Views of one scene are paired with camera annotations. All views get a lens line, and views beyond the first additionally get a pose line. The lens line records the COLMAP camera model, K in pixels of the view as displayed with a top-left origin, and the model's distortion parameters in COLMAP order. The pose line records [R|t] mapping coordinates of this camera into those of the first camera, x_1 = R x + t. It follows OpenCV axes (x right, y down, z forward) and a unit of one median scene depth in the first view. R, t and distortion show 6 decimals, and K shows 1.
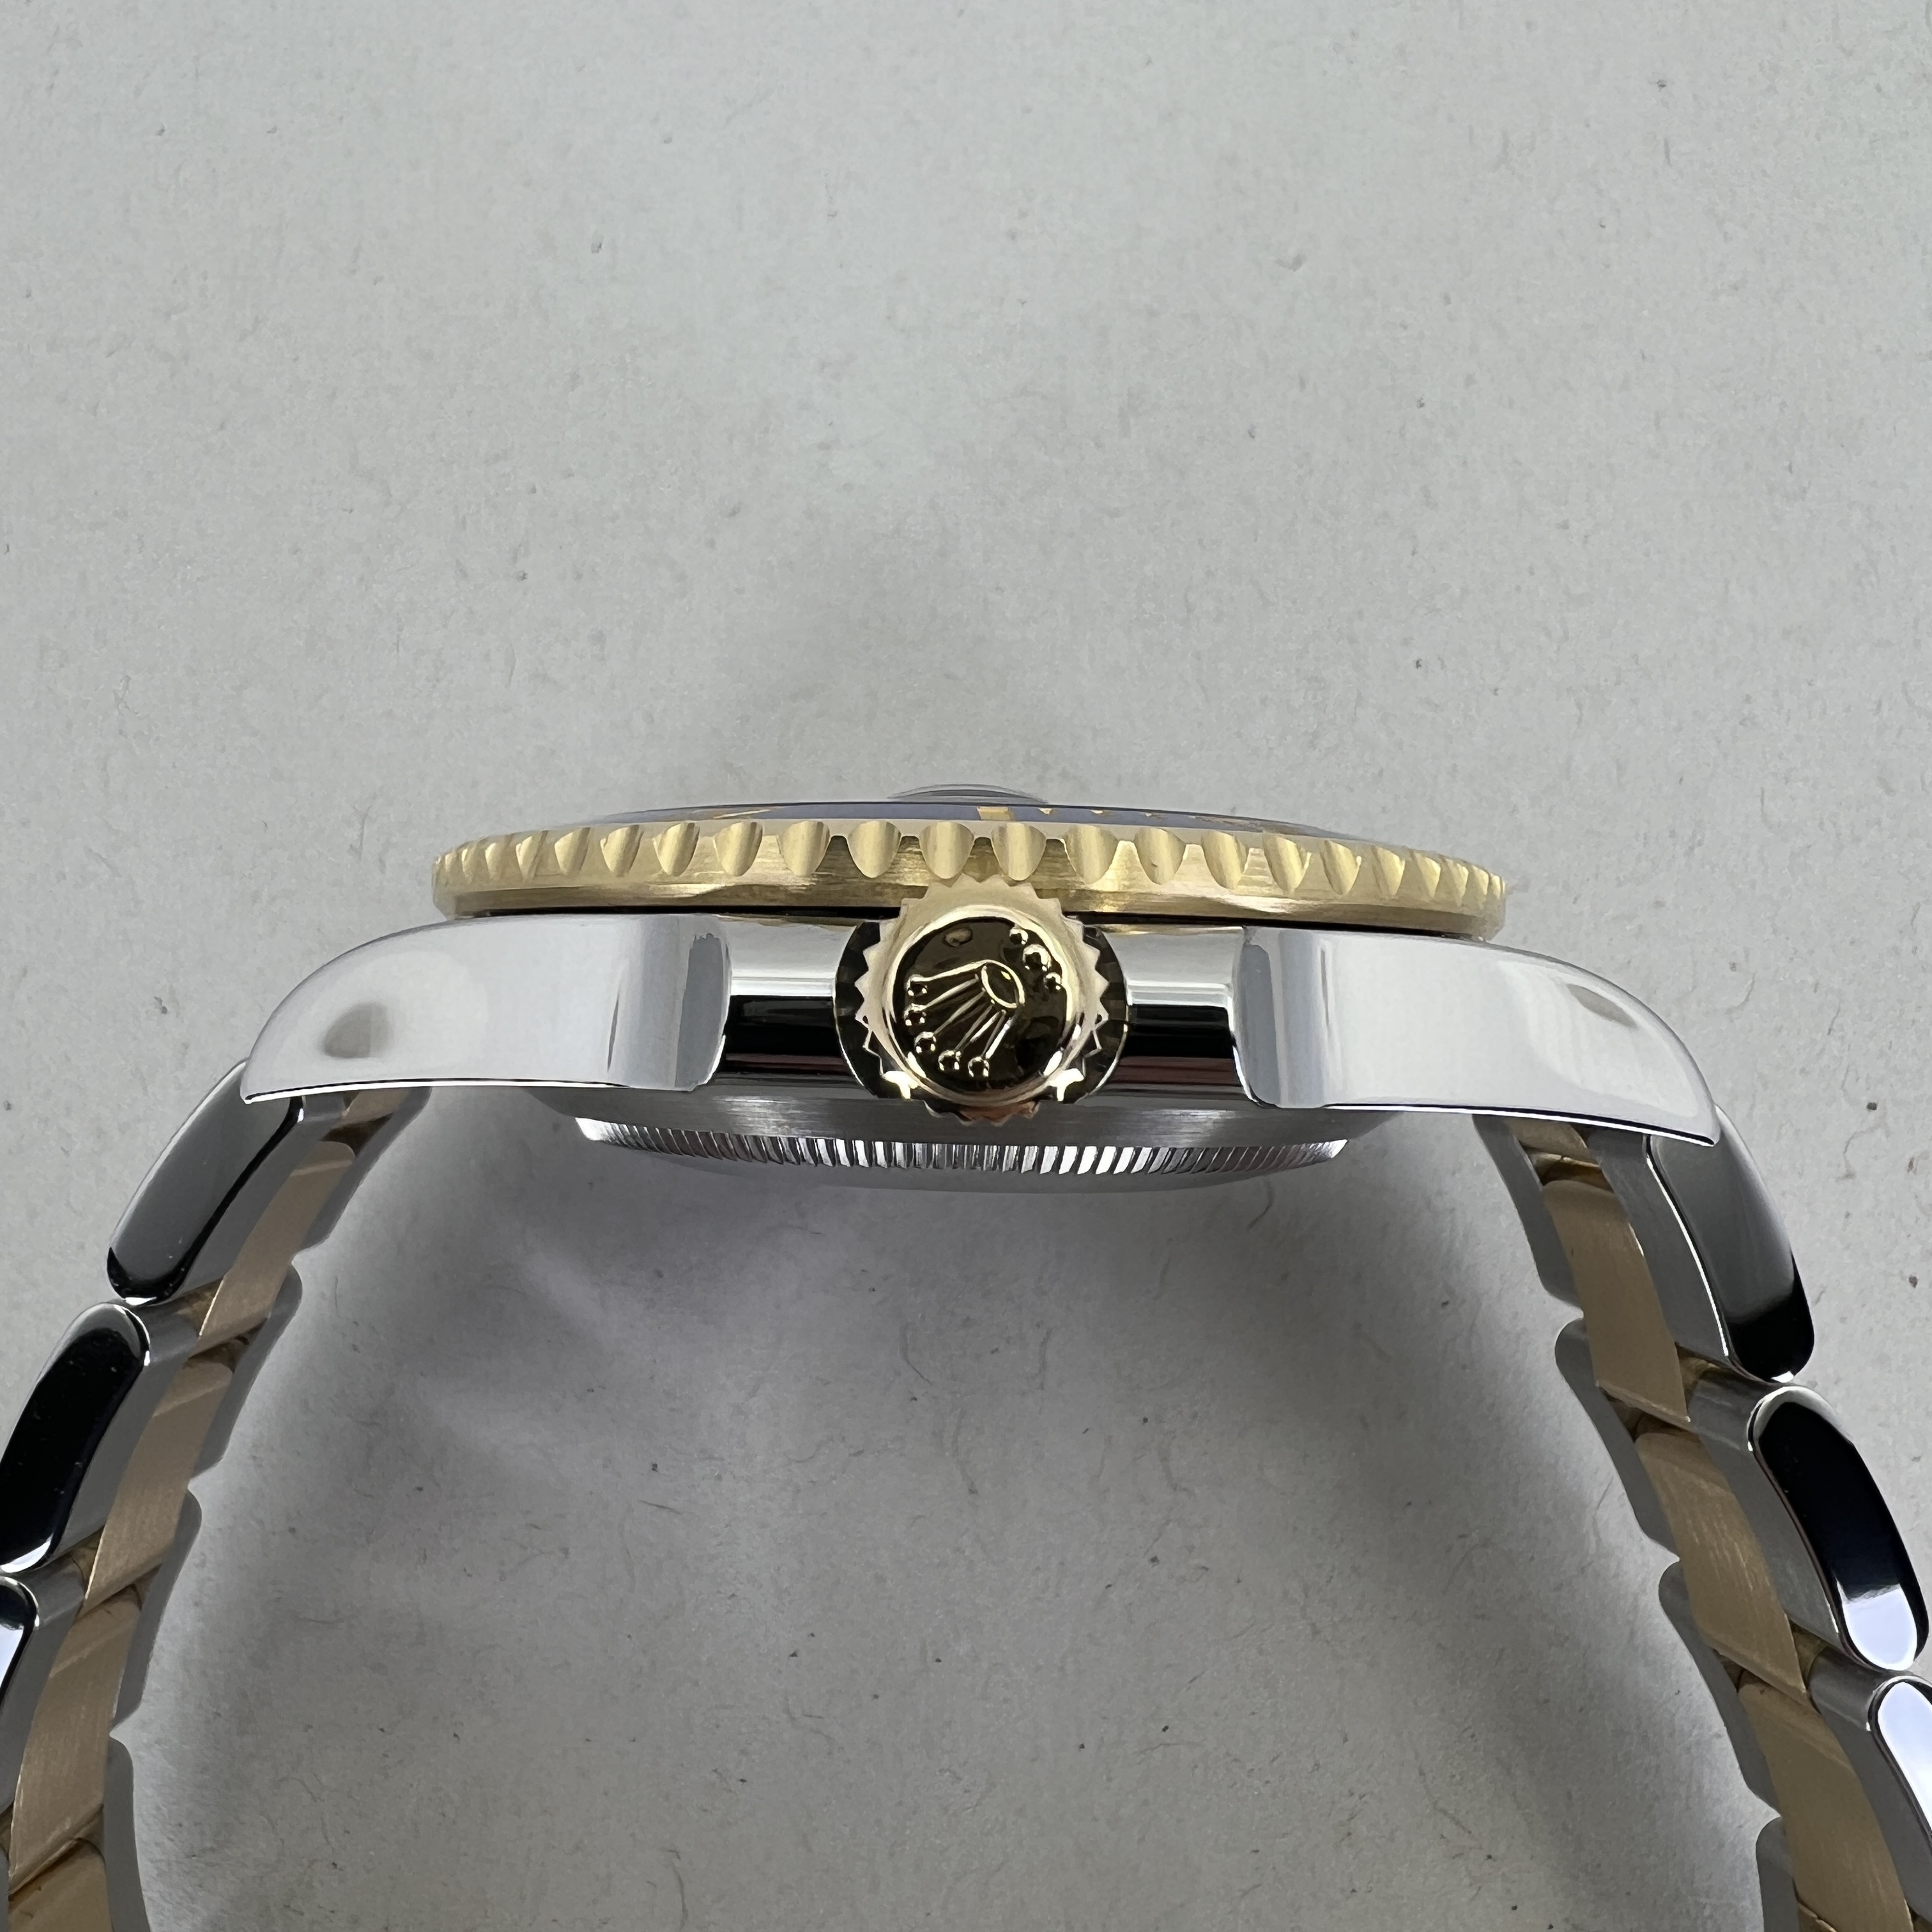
lens RADIAL K [[1844.3, 0, 966.0], [0, 1844.3, 966.0], [0, 0, 1]] dist [-0.004902, -0.015124]
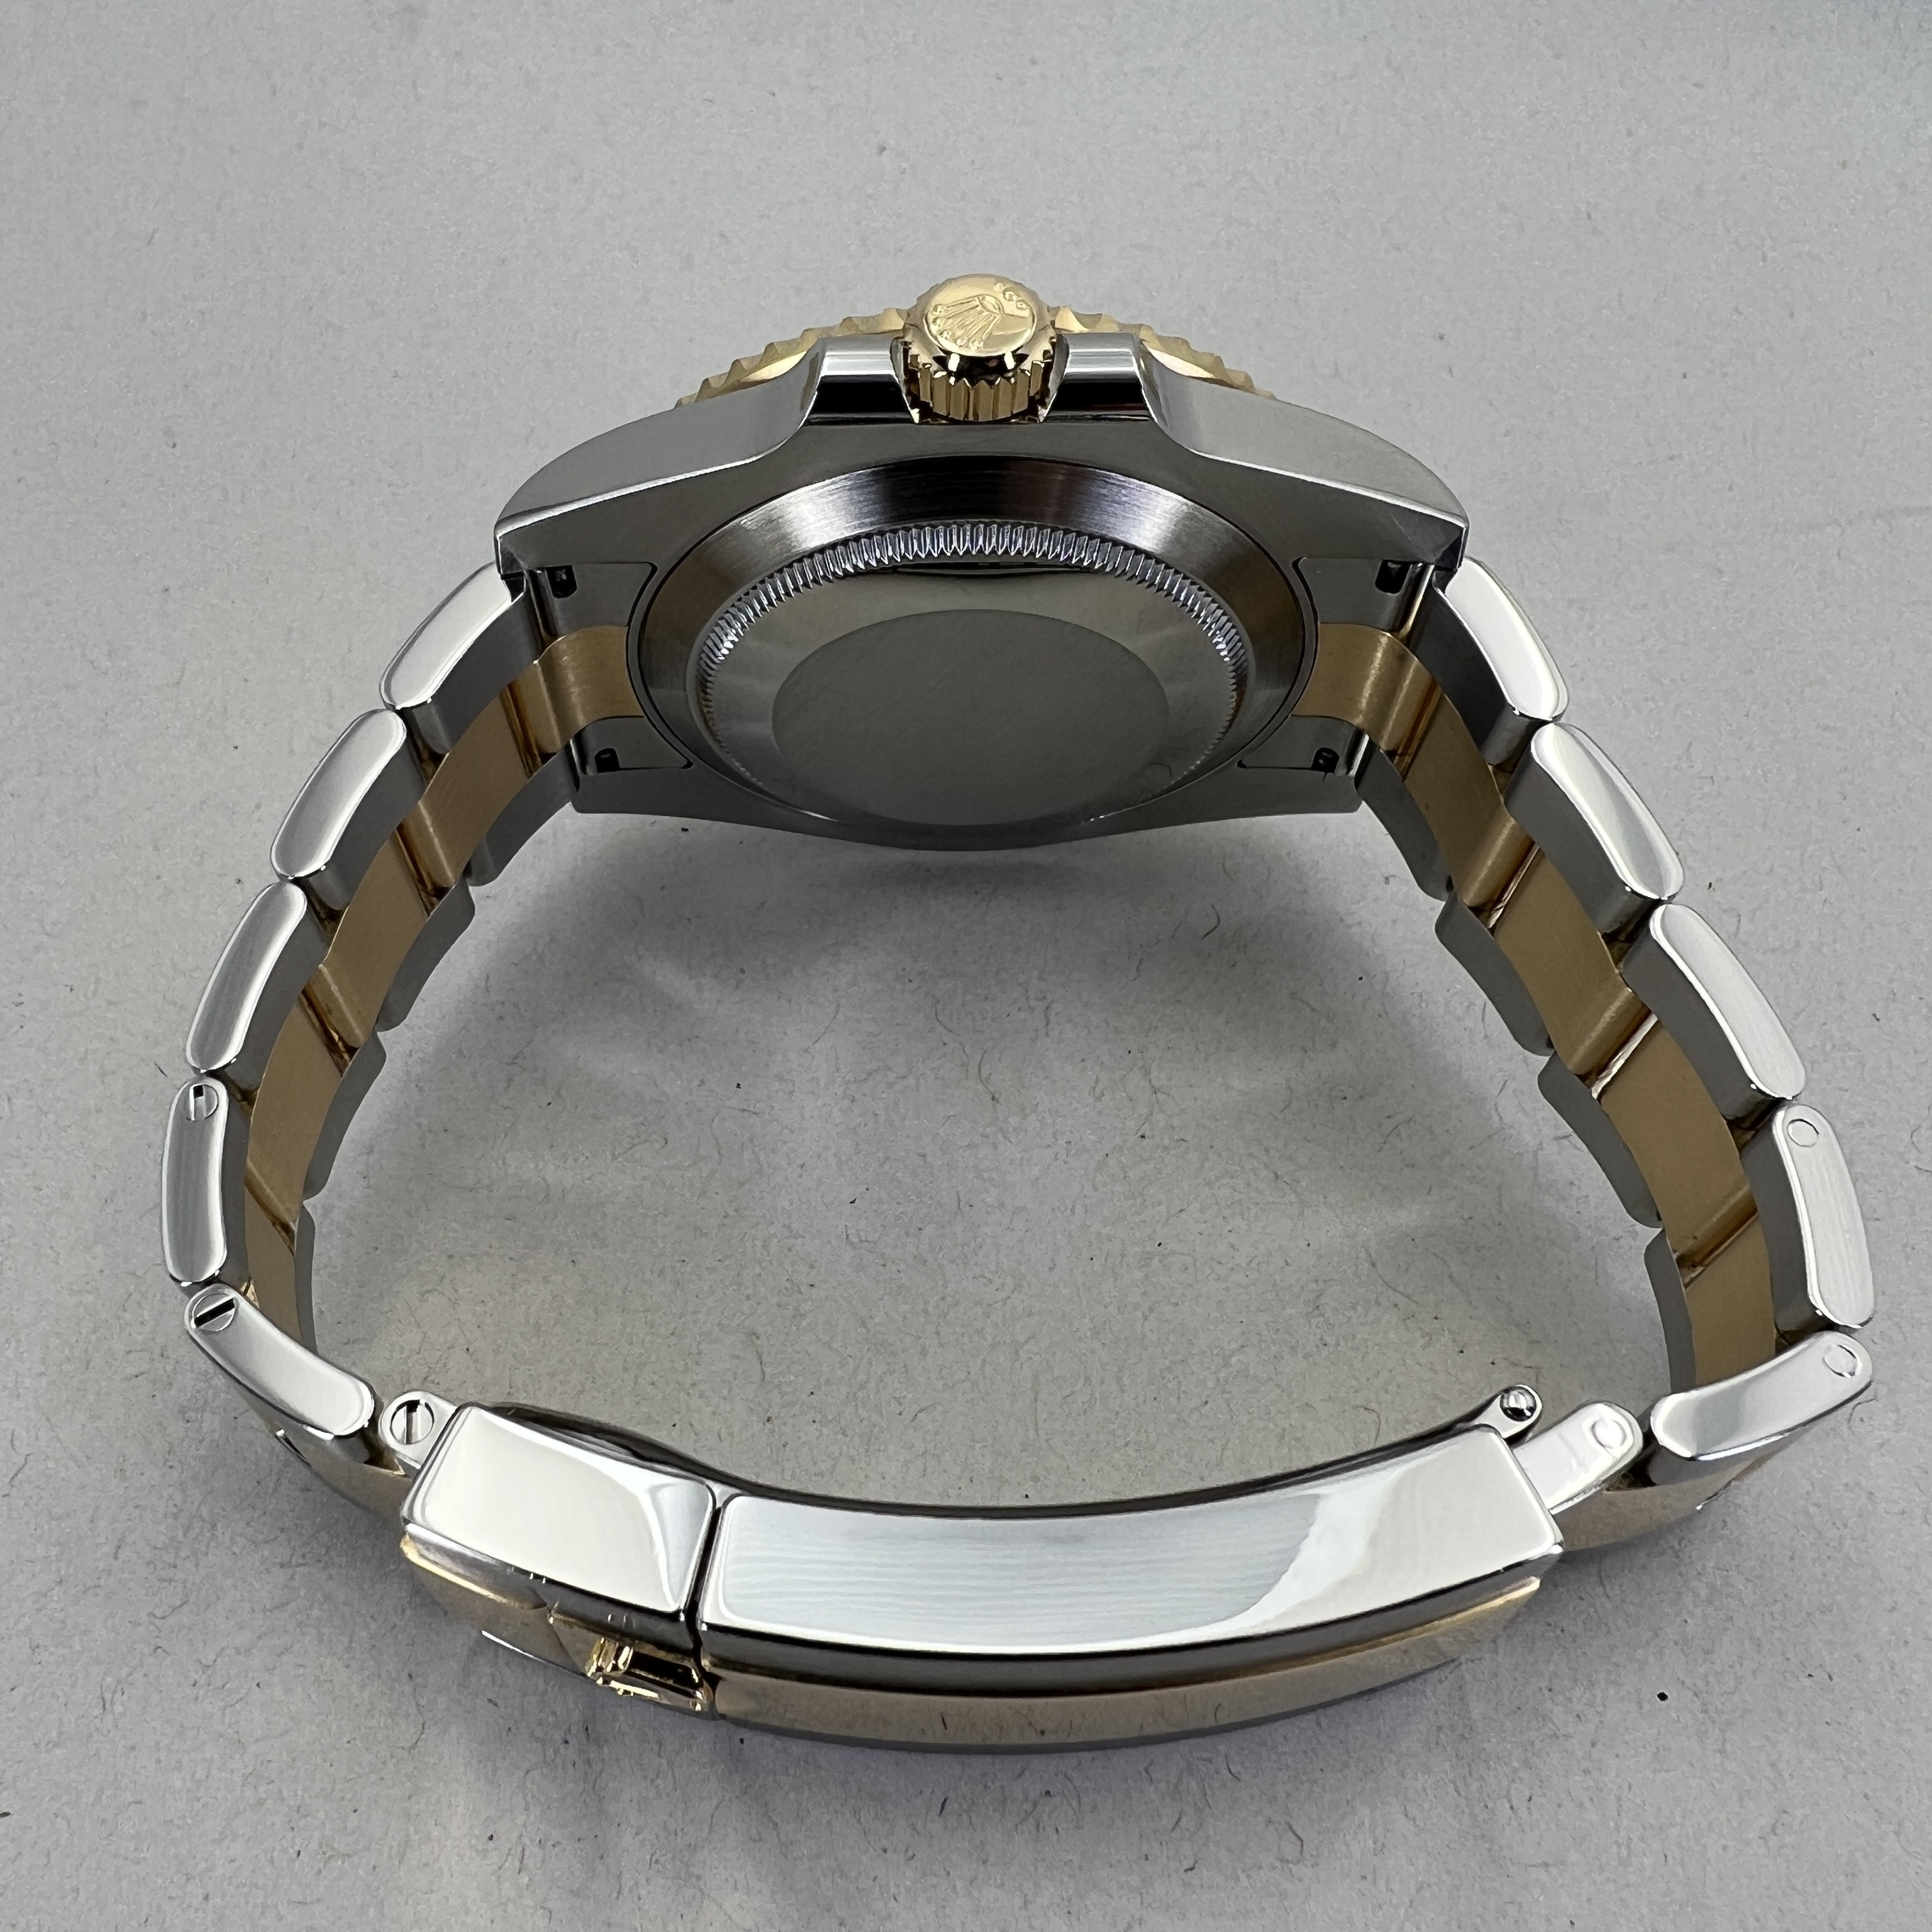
lens RADIAL K [[1844.3, 0, 966.0], [0, 1844.3, 966.0], [0, 0, 1]] dist [-0.004902, -0.015124]
pose [[0.999658, -0.023323, 0.011849, -0.028511], [0.026088, 0.922390, -0.385379, 0.688655], [-0.001941, 0.385556, 0.922682, -0.184375]]
